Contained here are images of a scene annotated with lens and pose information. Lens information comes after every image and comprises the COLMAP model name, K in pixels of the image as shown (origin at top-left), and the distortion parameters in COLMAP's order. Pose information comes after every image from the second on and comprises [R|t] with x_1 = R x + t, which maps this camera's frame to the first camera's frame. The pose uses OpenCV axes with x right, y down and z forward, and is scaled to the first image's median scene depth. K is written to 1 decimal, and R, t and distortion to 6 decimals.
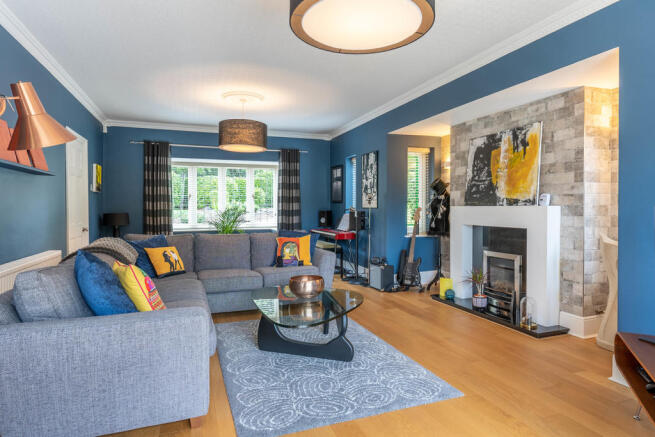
lens RADIAL K [[378.0, 0, 328.3], [0, 378.0, 218.8], [0, 0, 1]] dist [0.002468, 0.005921]
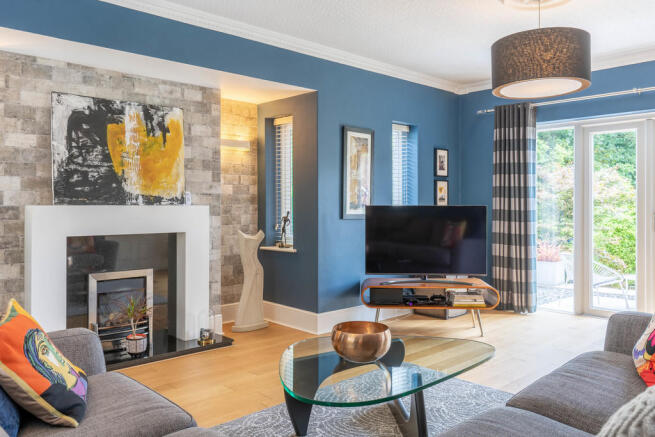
lens RADIAL K [[532.7, 0, 328.0], [0, 532.7, 212.3], [0, 0, 1]] dist [-0.004576, -0.000310]
pose [[-0.395800, -0.015317, 0.918209, -0.642600], [0.024345, 0.999335, 0.027164, -0.039958], [-0.918014, 0.033105, -0.395164, 1.086441]]
